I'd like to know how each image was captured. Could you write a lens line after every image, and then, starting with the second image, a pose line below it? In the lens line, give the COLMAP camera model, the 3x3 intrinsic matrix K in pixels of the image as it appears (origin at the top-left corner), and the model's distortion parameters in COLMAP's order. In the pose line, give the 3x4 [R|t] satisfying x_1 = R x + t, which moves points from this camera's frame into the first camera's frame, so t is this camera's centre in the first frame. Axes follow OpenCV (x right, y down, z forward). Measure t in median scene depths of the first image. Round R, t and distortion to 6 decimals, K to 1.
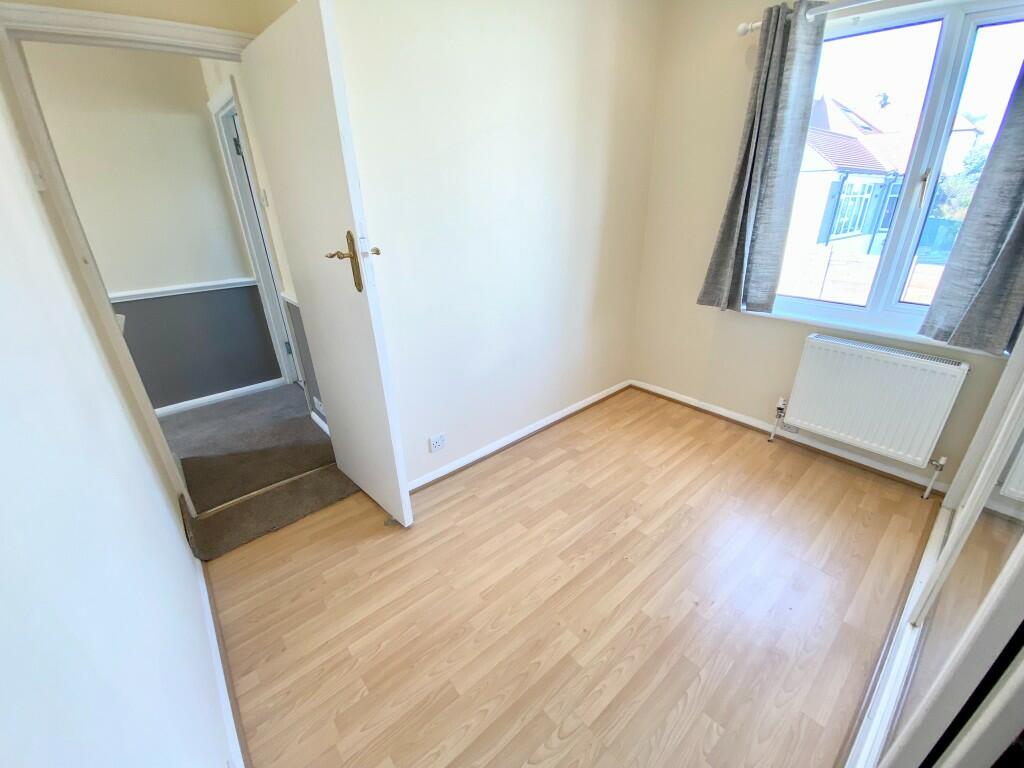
lens RADIAL K [[412.4, 0, 510.7], [0, 412.4, 383.2], [0, 0, 1]] dist [0.025538, -0.022462]
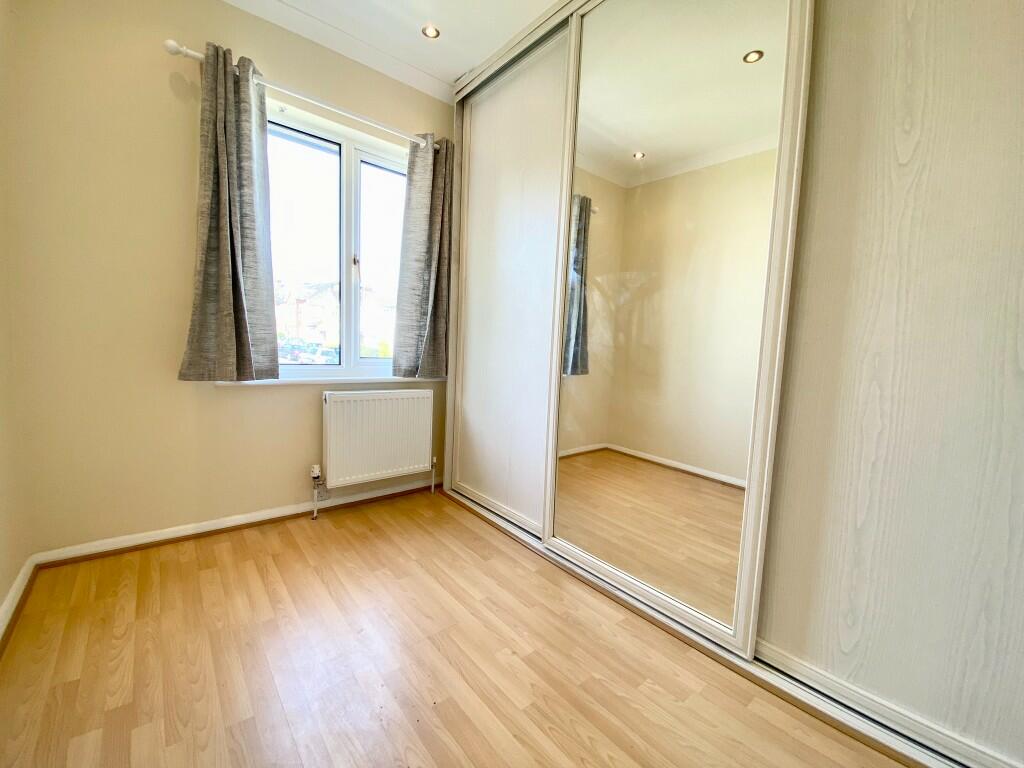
lens RADIAL K [[409.1, 0, 513.2], [0, 409.1, 382.0], [0, 0, 1]] dist [0.050291, -0.038233]
pose [[-0.003240, -0.058632, 0.998274, -0.257421], [0.360564, 0.931060, 0.055855, -0.030556], [-0.932729, 0.360123, 0.018124, 0.517498]]
